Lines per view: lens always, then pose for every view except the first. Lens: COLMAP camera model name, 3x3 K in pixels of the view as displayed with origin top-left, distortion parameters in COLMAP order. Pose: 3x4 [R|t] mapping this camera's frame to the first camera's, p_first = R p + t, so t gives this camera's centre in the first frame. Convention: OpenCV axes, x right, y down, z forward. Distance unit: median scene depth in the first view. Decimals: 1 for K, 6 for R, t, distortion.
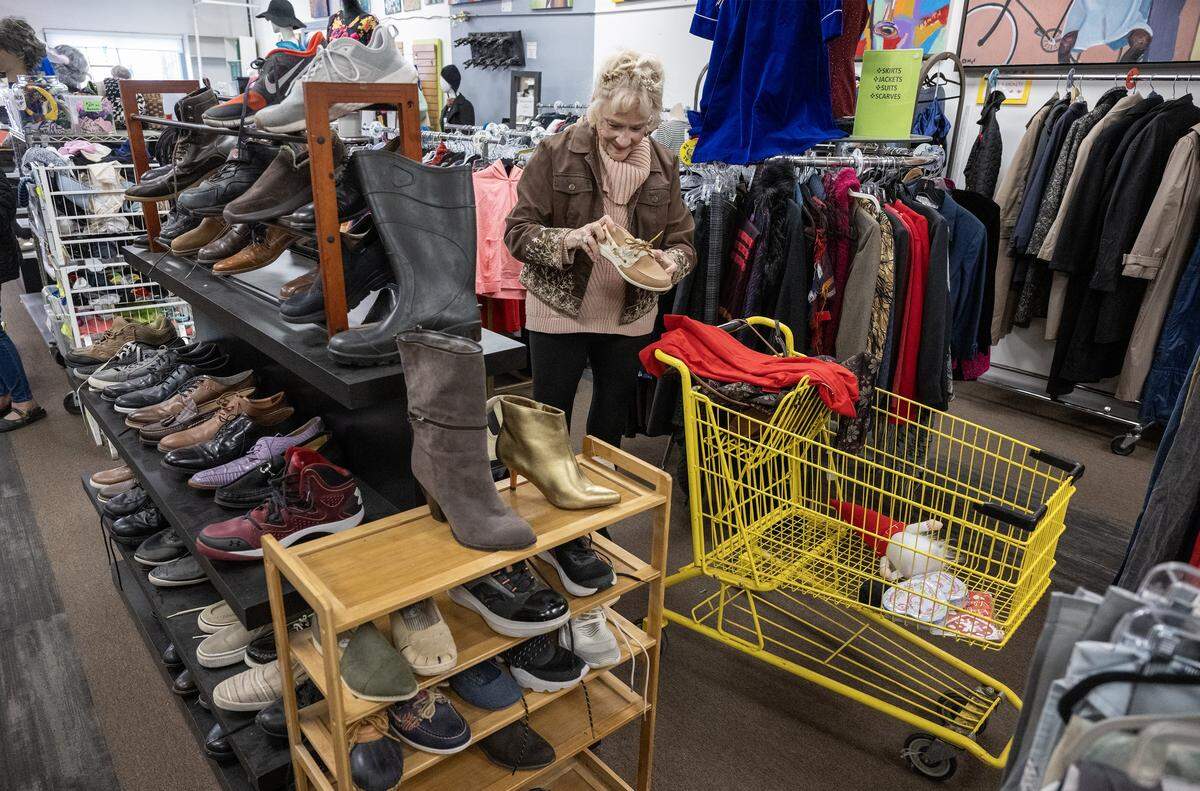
lens RADIAL K [[835.1, 0, 597.3], [0, 835.1, 403.1], [0, 0, 1]] dist [-0.007595, -0.006639]
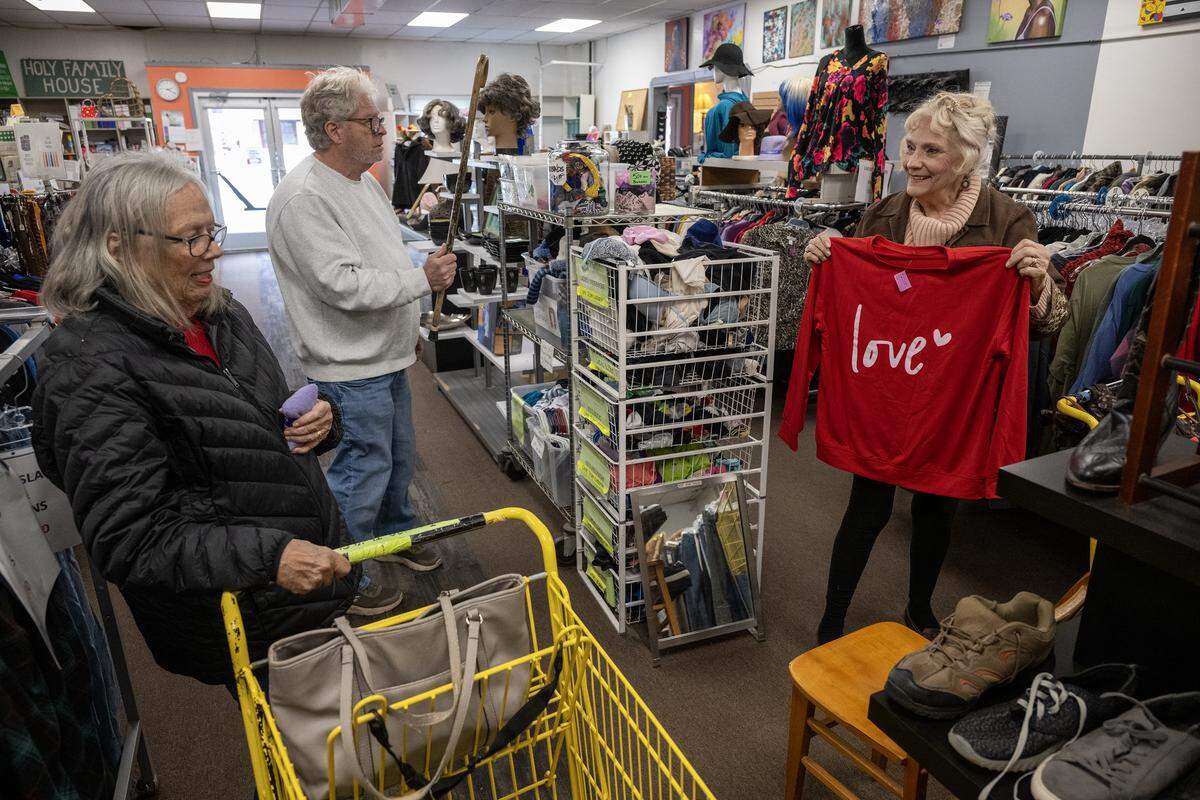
lens RADIAL K [[816.3, 0, 603.9], [0, 816.3, 397.9], [0, 0, 1]] dist [-0.010665, -0.001955]
pose [[0.960317, 0.053242, -0.273781, -0.427680], [-0.067353, 0.996828, -0.042396, -0.124284], [0.270656, 0.059154, 0.960857, 0.288537]]
